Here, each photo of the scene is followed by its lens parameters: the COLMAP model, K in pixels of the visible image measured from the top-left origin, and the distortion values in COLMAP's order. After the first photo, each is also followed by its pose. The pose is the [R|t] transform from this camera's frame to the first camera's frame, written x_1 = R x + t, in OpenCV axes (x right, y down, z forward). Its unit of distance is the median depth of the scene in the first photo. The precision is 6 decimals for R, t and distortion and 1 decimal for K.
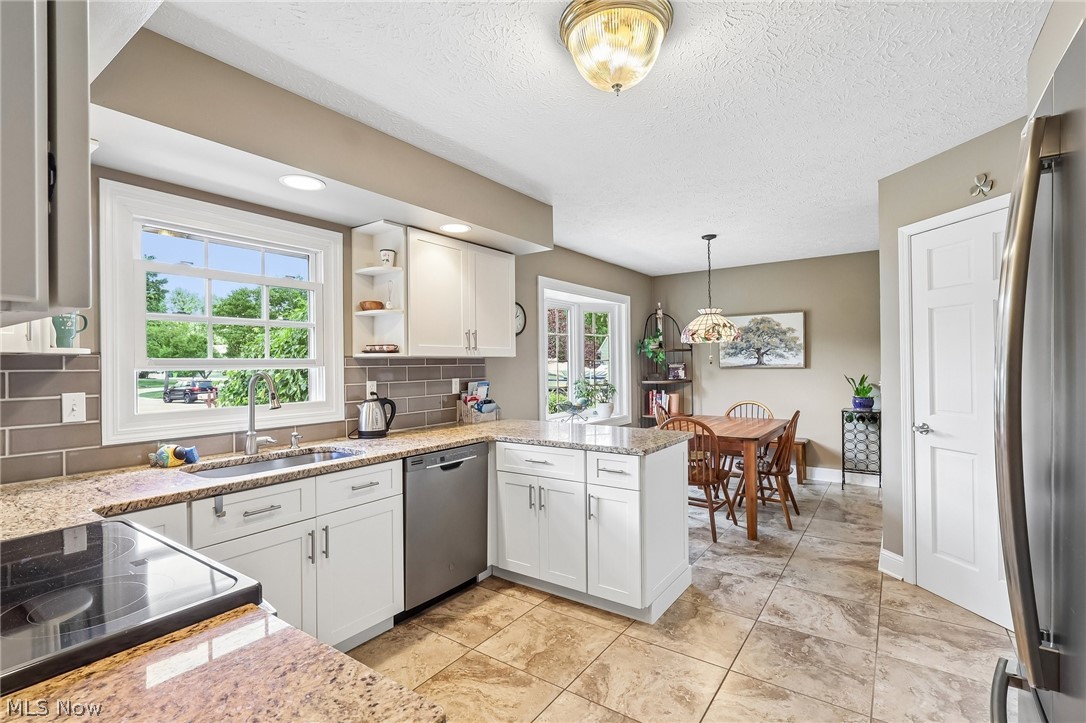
lens RADIAL K [[502.9, 0, 538.5], [0, 502.9, 363.2], [0, 0, 1]] dist [-0.001268, 0.000127]
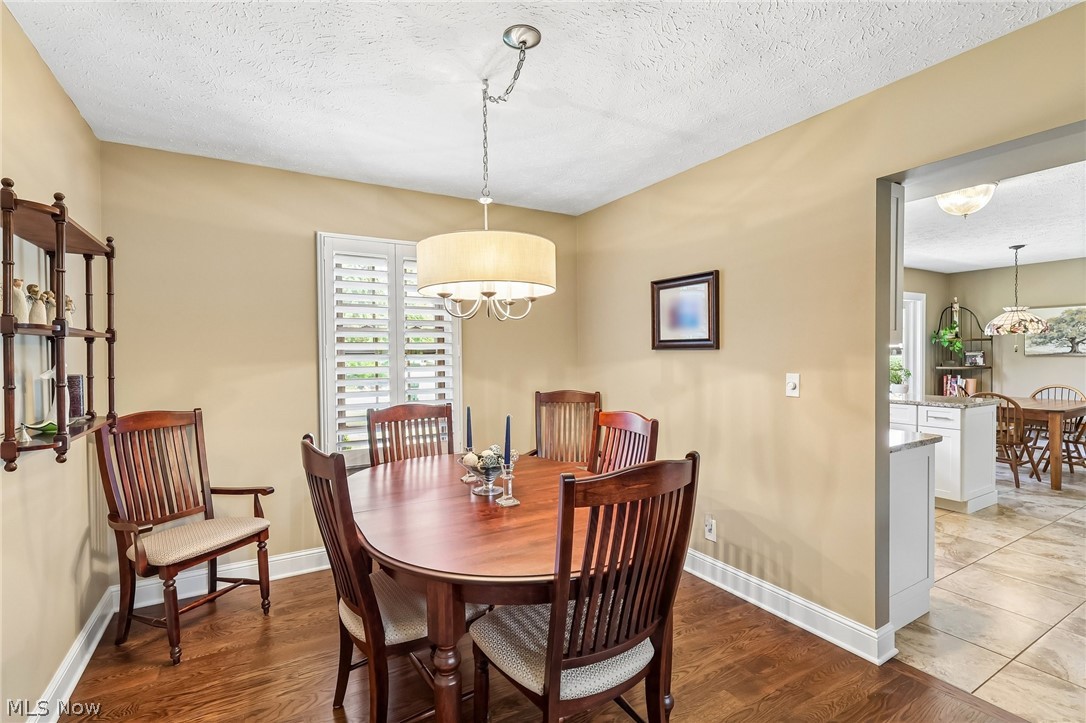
lens RADIAL K [[502.9, 0, 535.2], [0, 502.9, 362.8], [0, 0, 1]] dist [-0.001268, 0.000127]
pose [[0.911555, 0.010333, -0.411049, -0.171368], [-0.000207, 0.999696, 0.024669, -0.002070], [0.411179, -0.022402, 0.911279, -0.461193]]
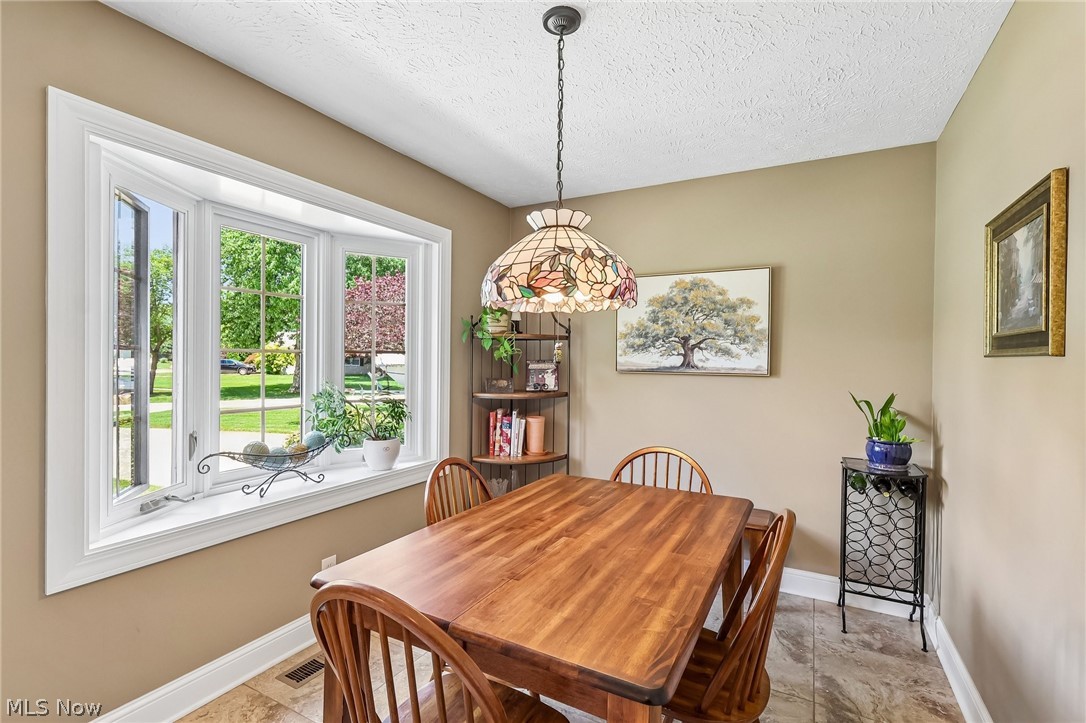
lens RADIAL K [[502.9, 0, 540.3], [0, 502.9, 361.4], [0, 0, 1]] dist [-0.001268, 0.000127]
pose [[0.991984, 0.023395, 0.124176, 0.225270], [-0.024042, 0.999704, 0.003710, -0.002060], [-0.124053, -0.006666, 0.992253, 0.503544]]
